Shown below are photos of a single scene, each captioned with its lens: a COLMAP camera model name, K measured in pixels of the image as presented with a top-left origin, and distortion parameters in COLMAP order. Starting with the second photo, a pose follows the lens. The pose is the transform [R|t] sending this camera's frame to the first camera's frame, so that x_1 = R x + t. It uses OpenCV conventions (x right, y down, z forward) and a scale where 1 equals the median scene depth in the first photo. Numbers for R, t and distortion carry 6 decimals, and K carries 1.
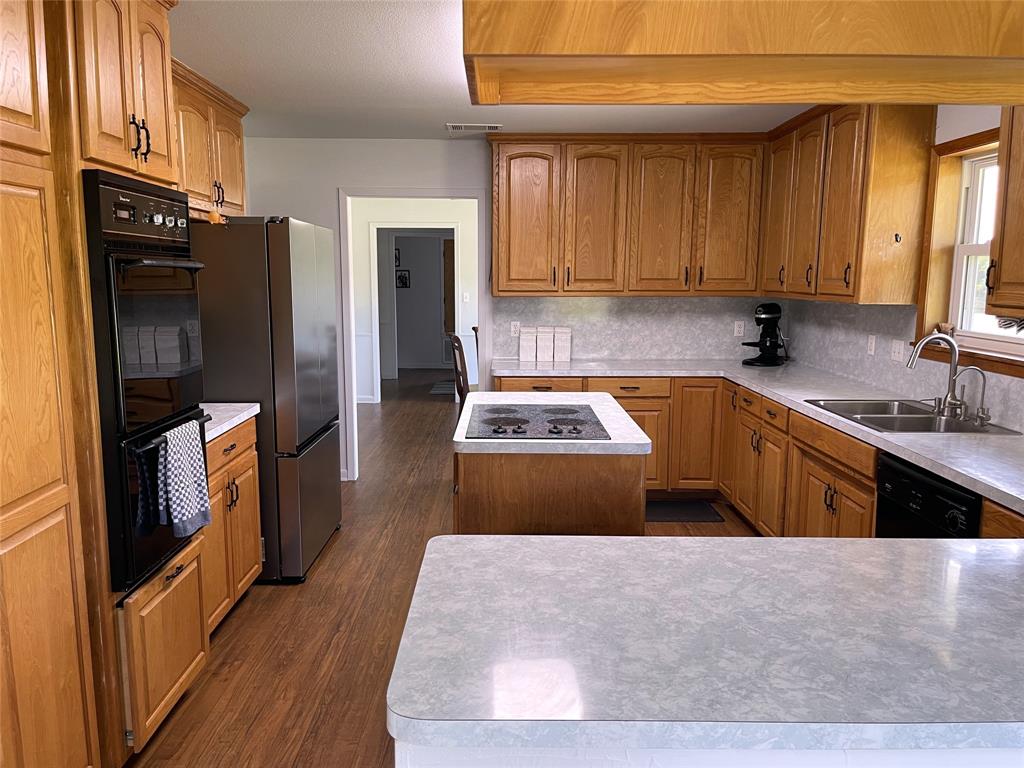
lens RADIAL K [[768.7, 0, 509.3], [0, 768.7, 384.0], [0, 0, 1]] dist [0.065690, -0.084357]
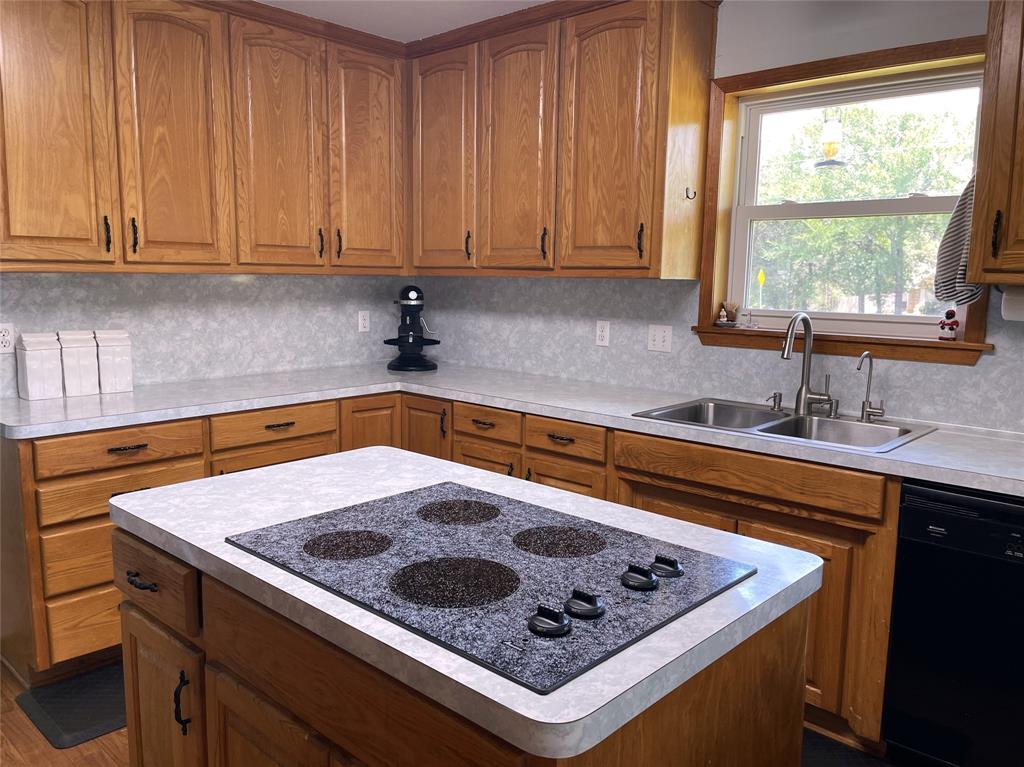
lens RADIAL K [[791.5, 0, 508.0], [0, 791.5, 379.6], [0, 0, 1]] dist [0.092682, -0.100263]
pose [[0.690225, -0.093337, 0.717550, -0.163308], [0.093674, 0.994827, 0.039297, -0.037869], [-0.717506, 0.040092, 0.695398, 0.437461]]
